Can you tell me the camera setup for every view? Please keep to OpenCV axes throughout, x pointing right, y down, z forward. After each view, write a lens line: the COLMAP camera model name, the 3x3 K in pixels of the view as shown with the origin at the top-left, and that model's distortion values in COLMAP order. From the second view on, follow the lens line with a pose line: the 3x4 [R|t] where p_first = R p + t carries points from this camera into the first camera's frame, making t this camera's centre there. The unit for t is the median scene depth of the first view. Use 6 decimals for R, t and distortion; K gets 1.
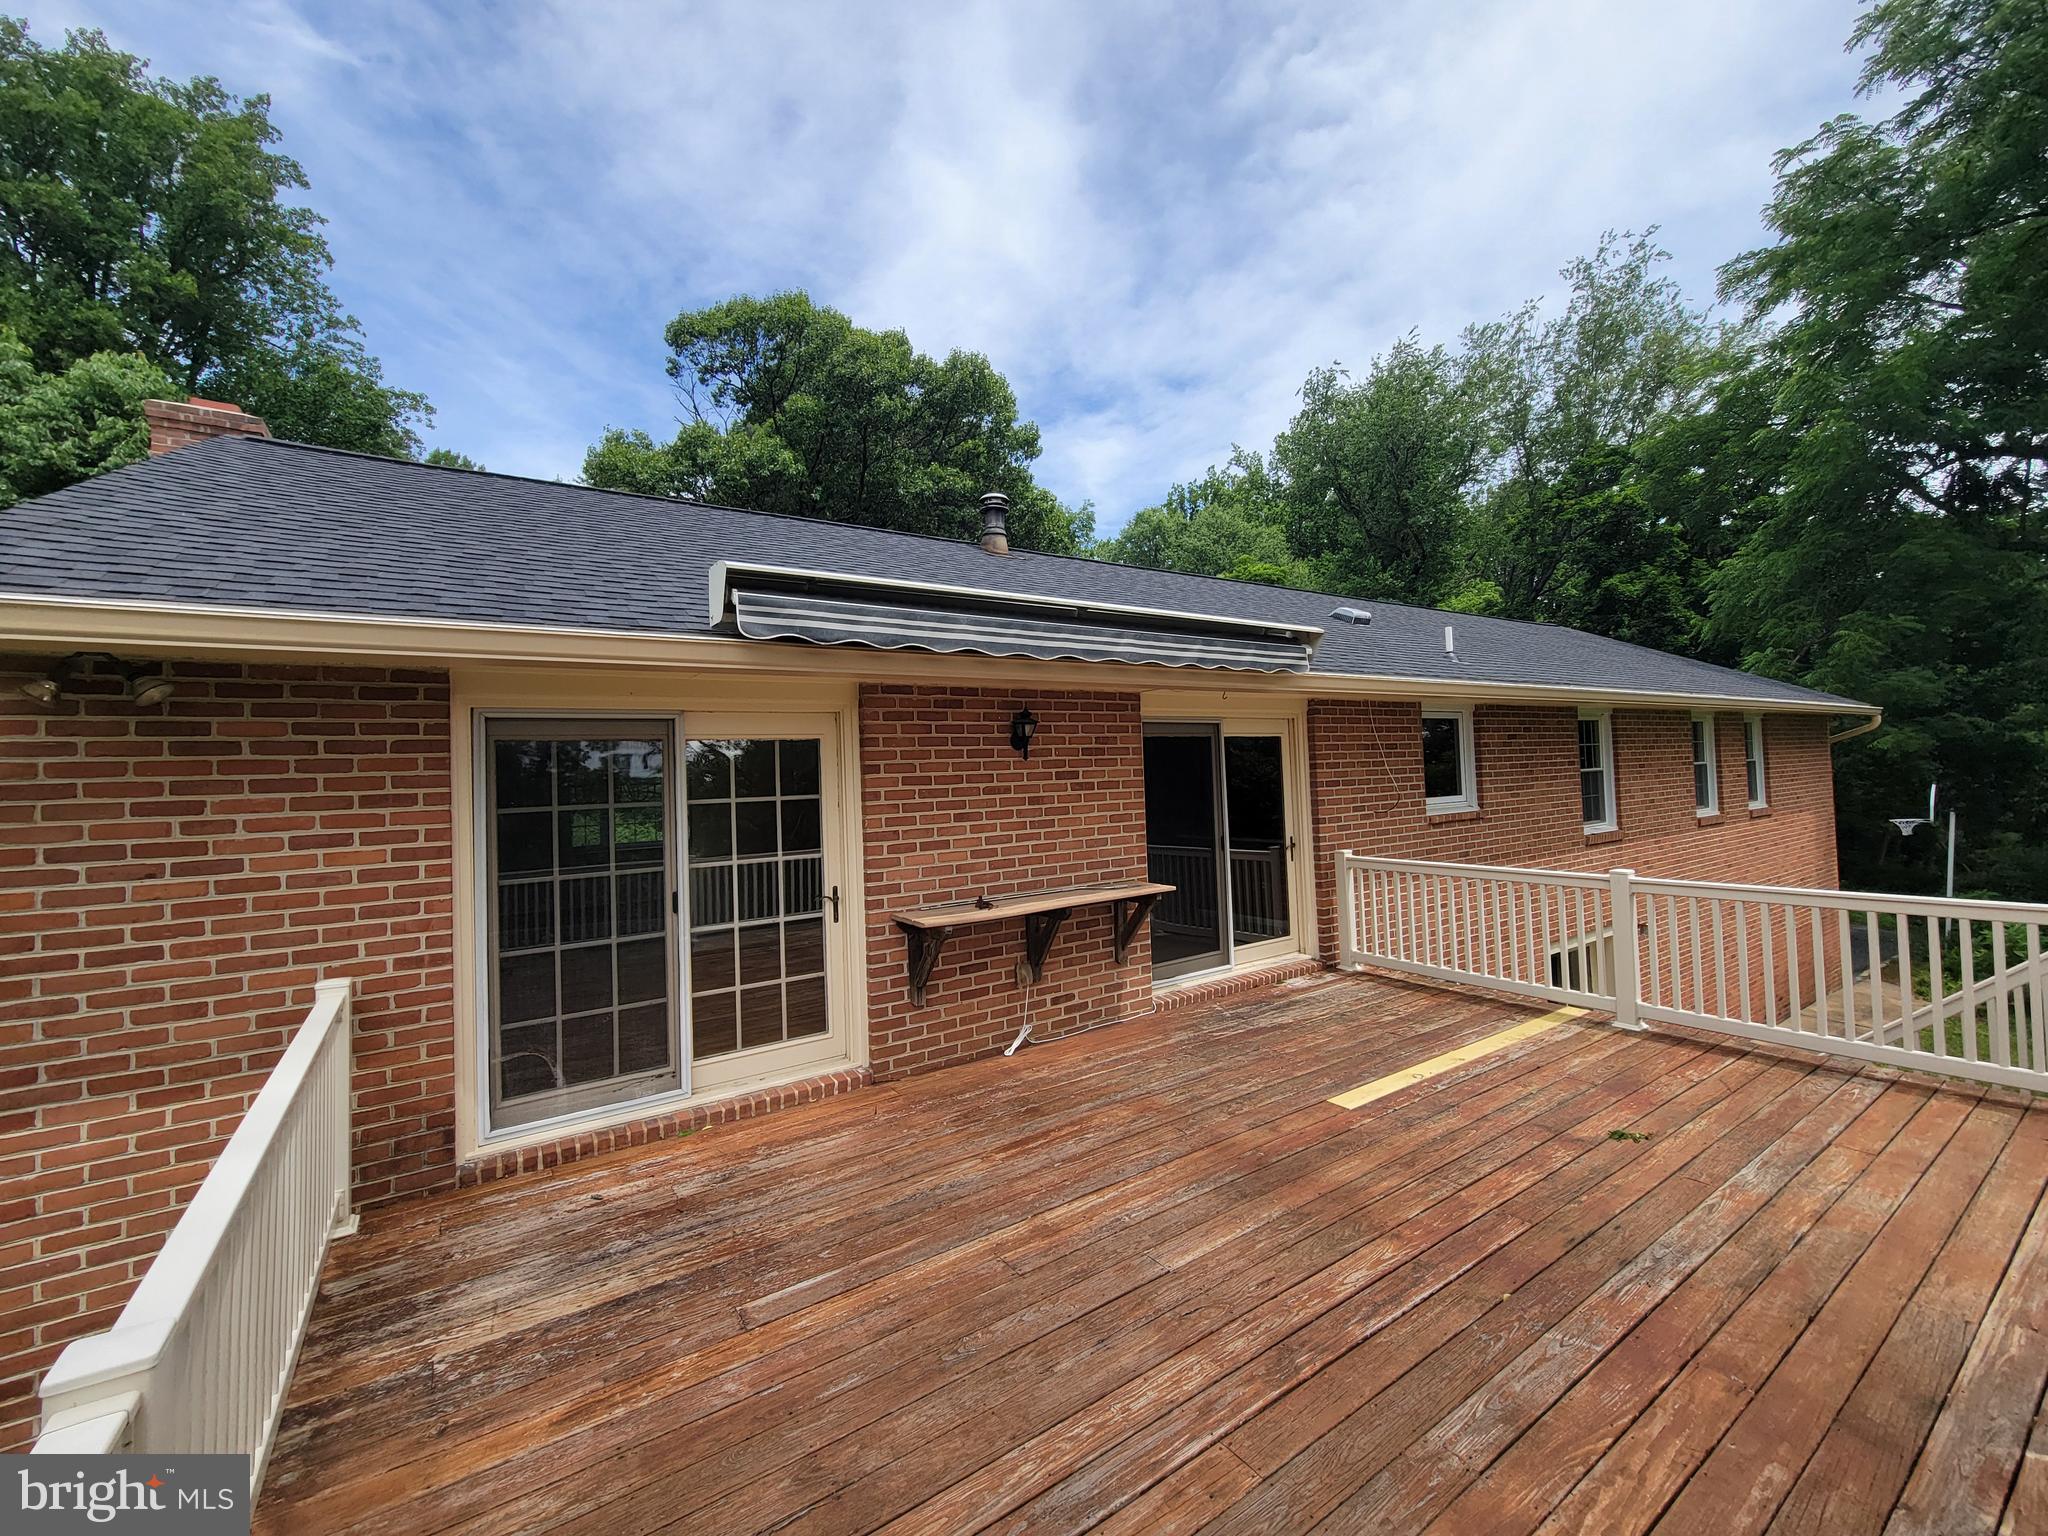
lens RADIAL K [[825.4, 0, 1024.0], [0, 825.4, 768.0], [0, 0, 1]] dist [0.000160, 0.006366]
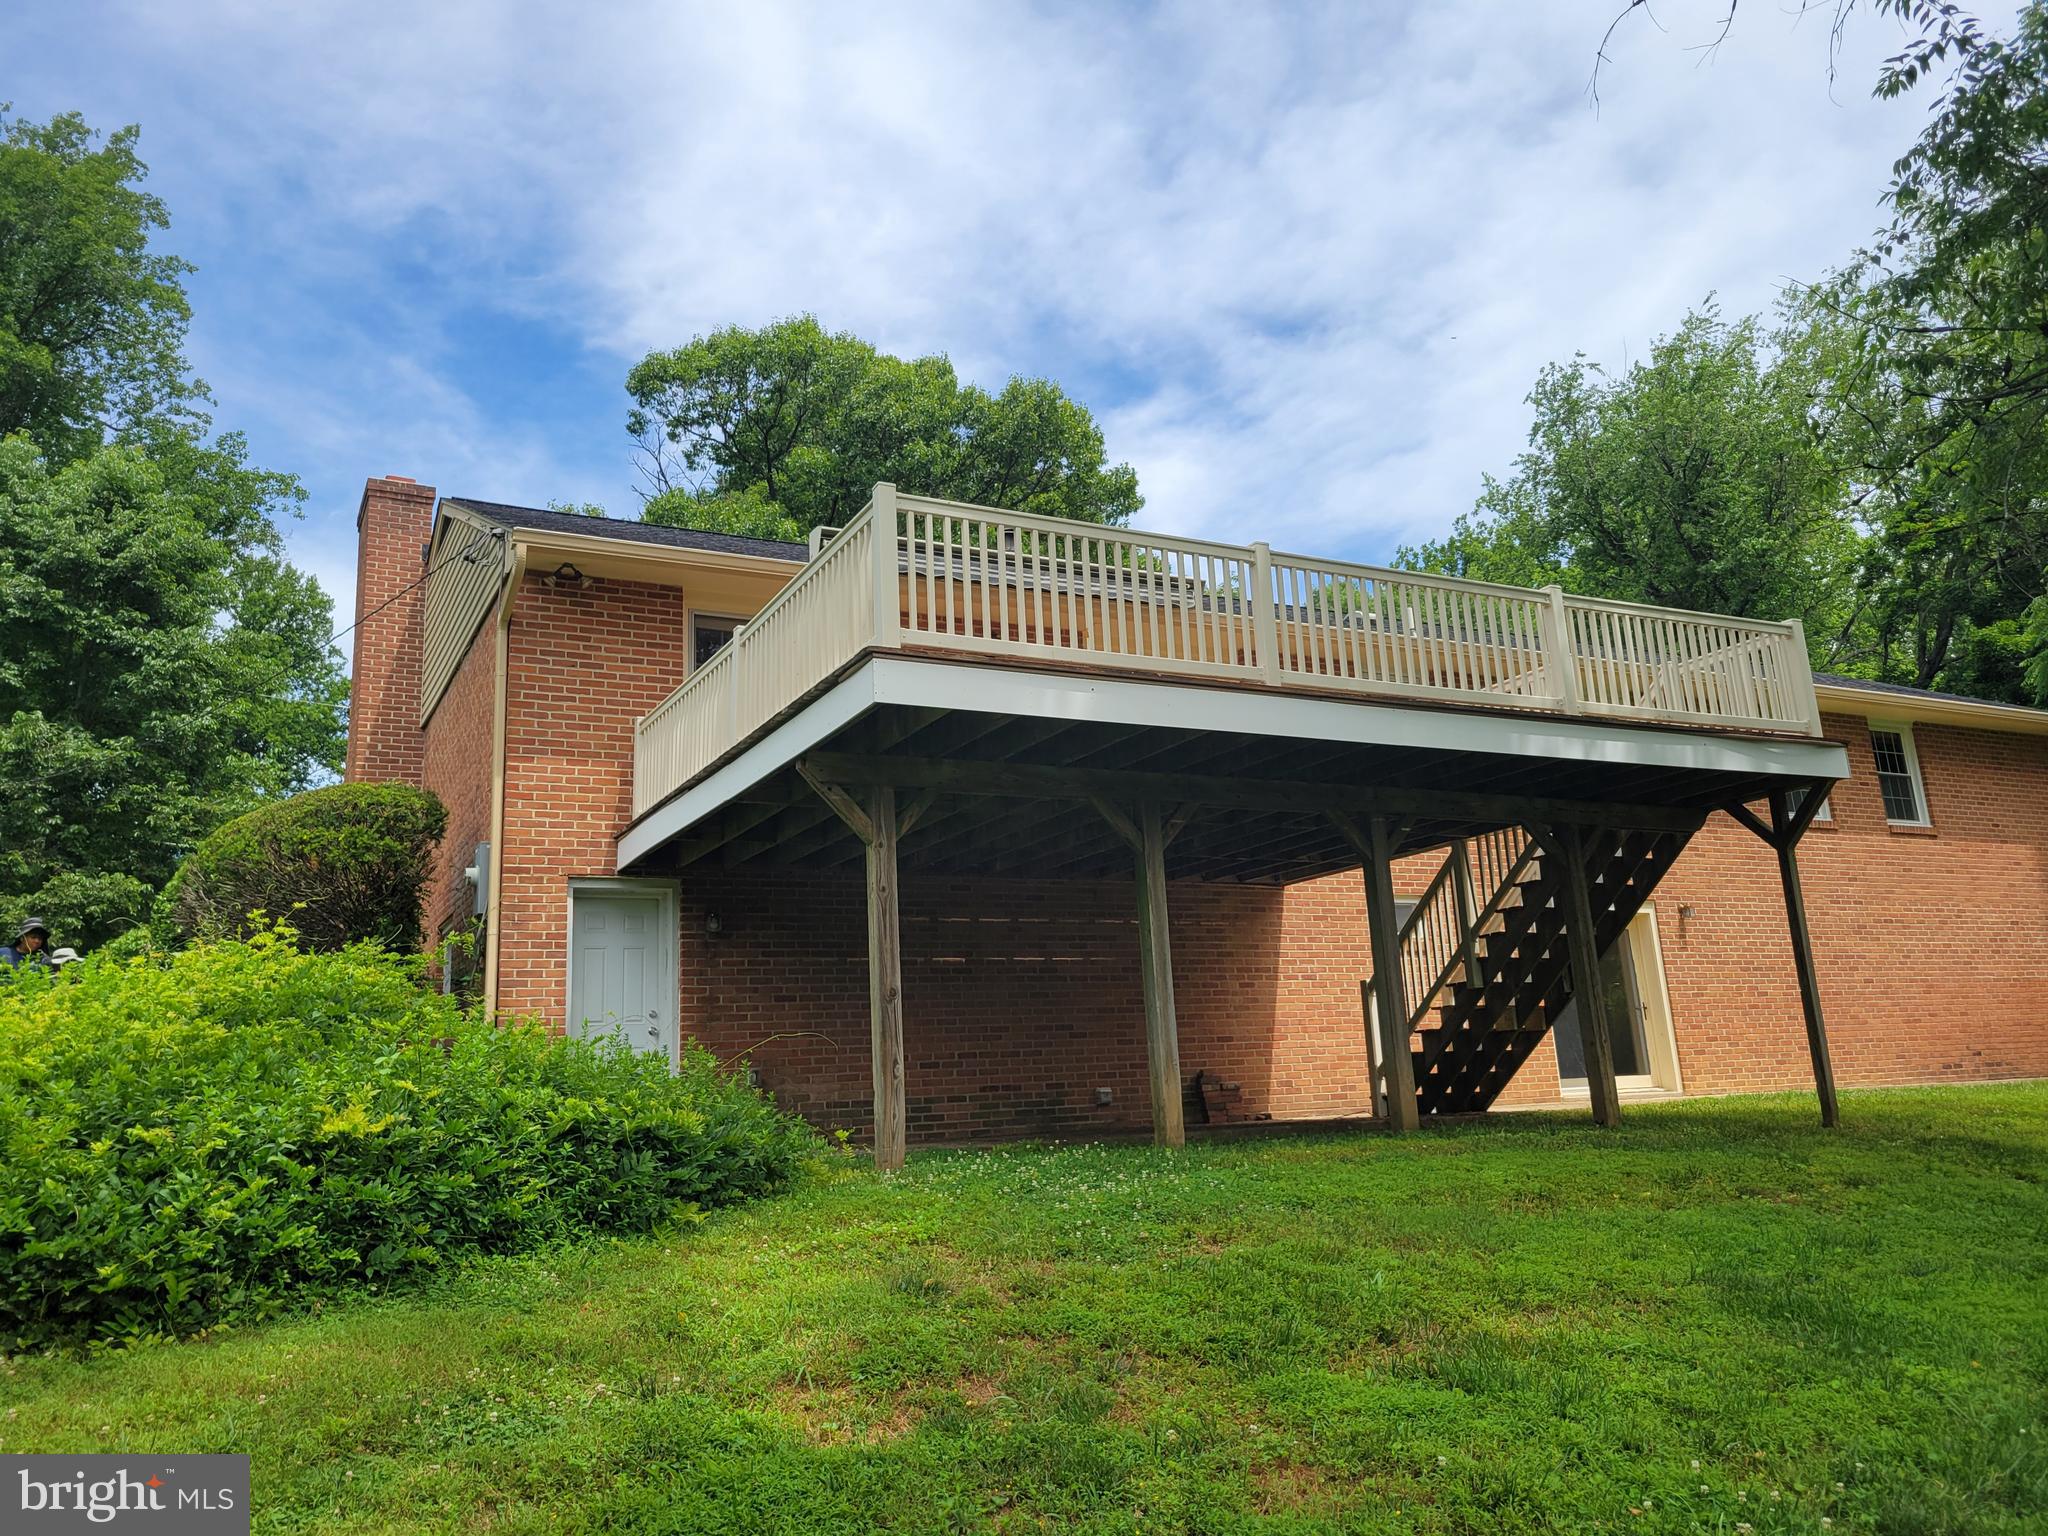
lens RADIAL K [[1593.8, 0, 1024.0], [0, 1593.8, 768.0], [0, 0, 1]] dist [0.058666, 0.002577]
pose [[0.993747, -0.037697, -0.105099, 0.054725], [0.014432, 0.976753, -0.213880, 0.121611], [0.110718, 0.211026, 0.971190, -0.272634]]
